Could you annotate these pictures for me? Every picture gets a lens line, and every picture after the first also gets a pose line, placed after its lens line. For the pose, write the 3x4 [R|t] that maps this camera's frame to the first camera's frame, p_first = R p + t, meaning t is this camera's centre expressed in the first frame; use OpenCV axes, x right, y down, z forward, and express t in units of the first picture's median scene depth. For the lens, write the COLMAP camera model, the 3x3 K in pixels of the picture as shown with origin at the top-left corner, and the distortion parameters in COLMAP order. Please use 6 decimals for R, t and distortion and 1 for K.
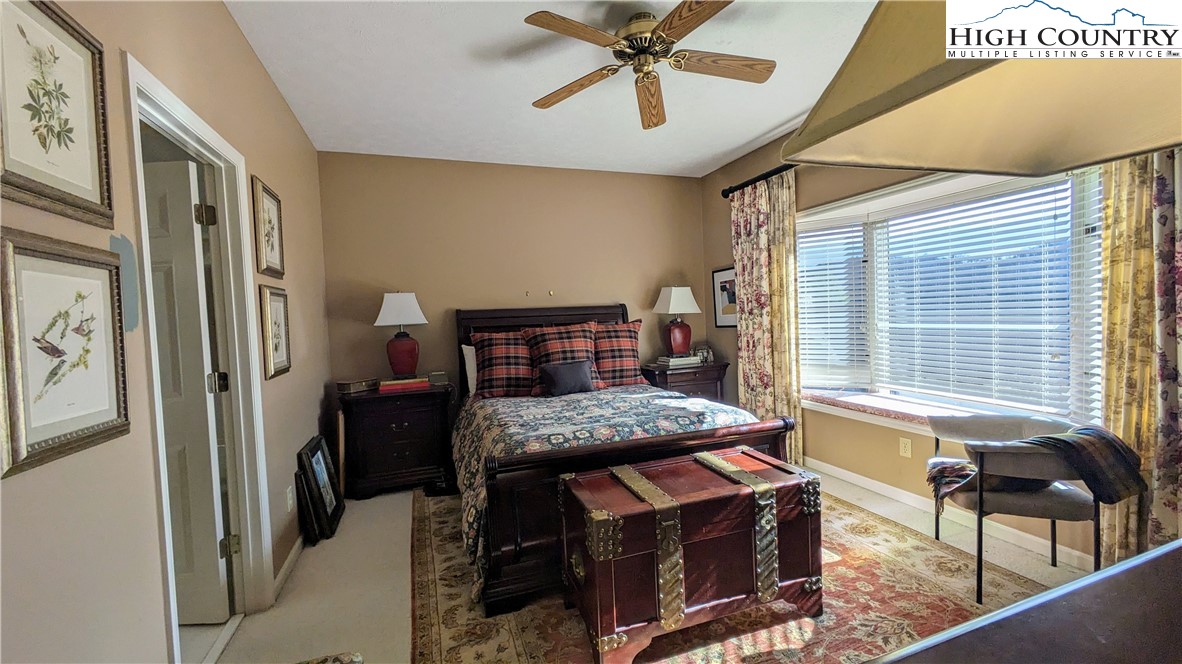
lens RADIAL K [[462.7, 0, 589.0], [0, 462.7, 331.7], [0, 0, 1]] dist [-0.001948, 0.001078]
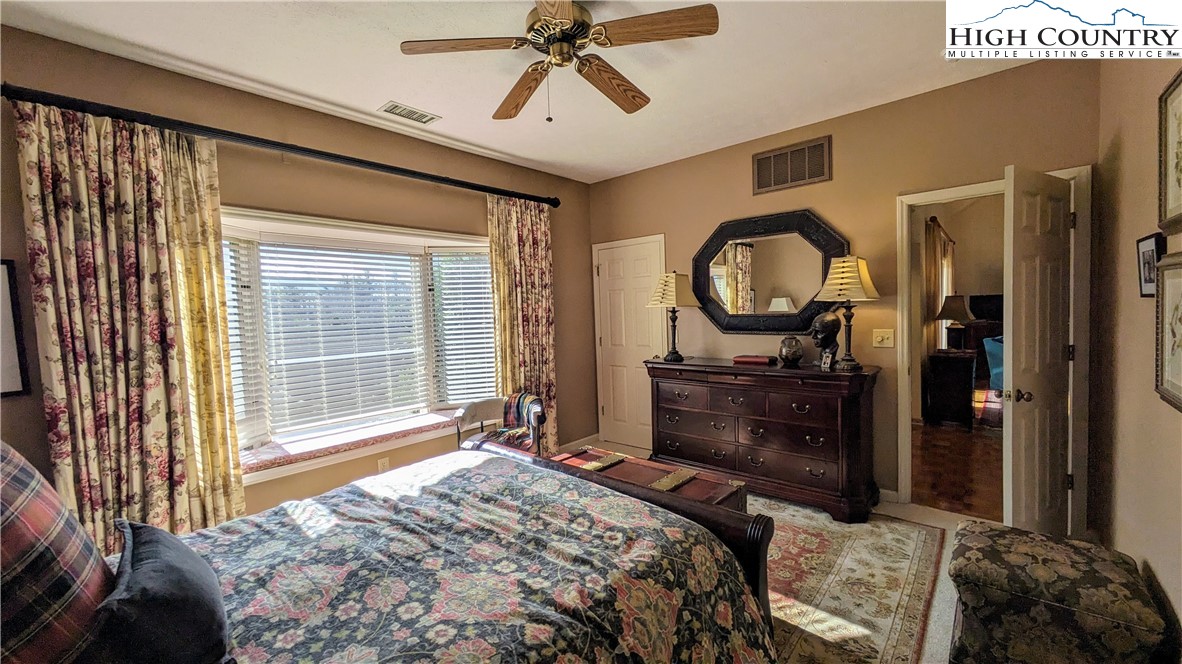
lens RADIAL K [[462.7, 0, 593.2], [0, 462.7, 330.9], [0, 0, 1]] dist [-0.001948, 0.001078]
pose [[-0.481446, 0.019092, 0.876268, -0.400297], [0.087562, 0.995809, 0.026412, -0.041500], [-0.872091, 0.089444, -0.481099, 0.841578]]
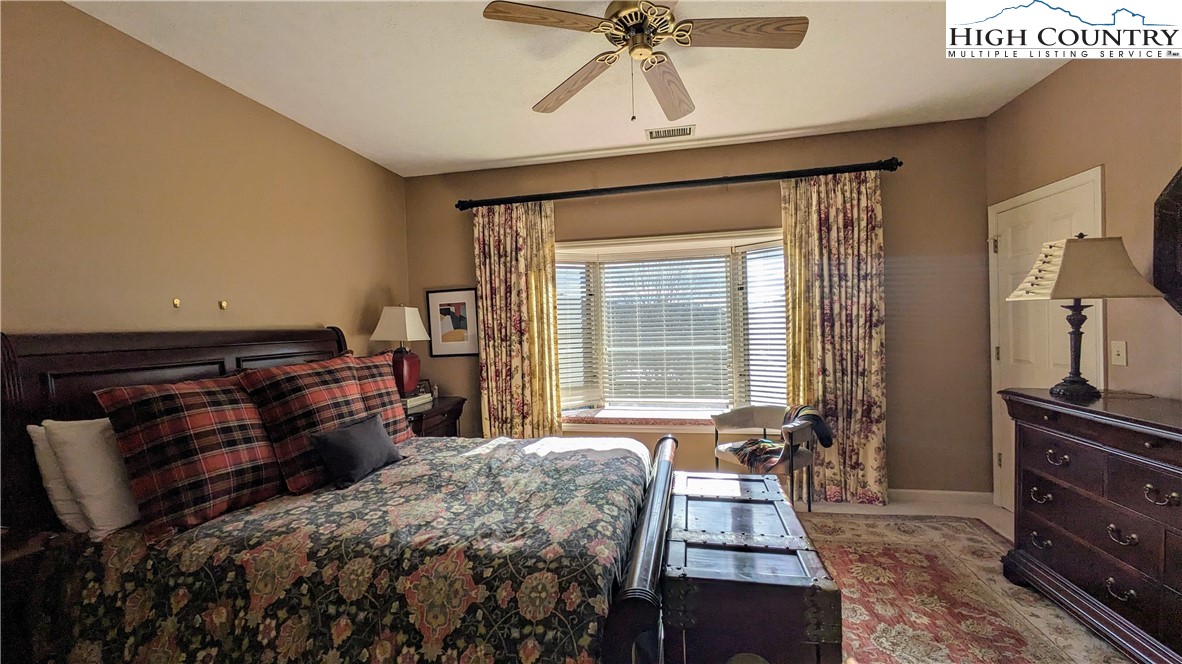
lens RADIAL K [[462.7, 0, 587.1], [0, 462.7, 332.5], [0, 0, 1]] dist [-0.001948, 0.001078]
pose [[0.522027, 0.010364, 0.852866, -0.387320], [0.041294, 0.998447, -0.037408, -0.014062], [-0.851929, 0.054746, 0.520788, 0.398336]]
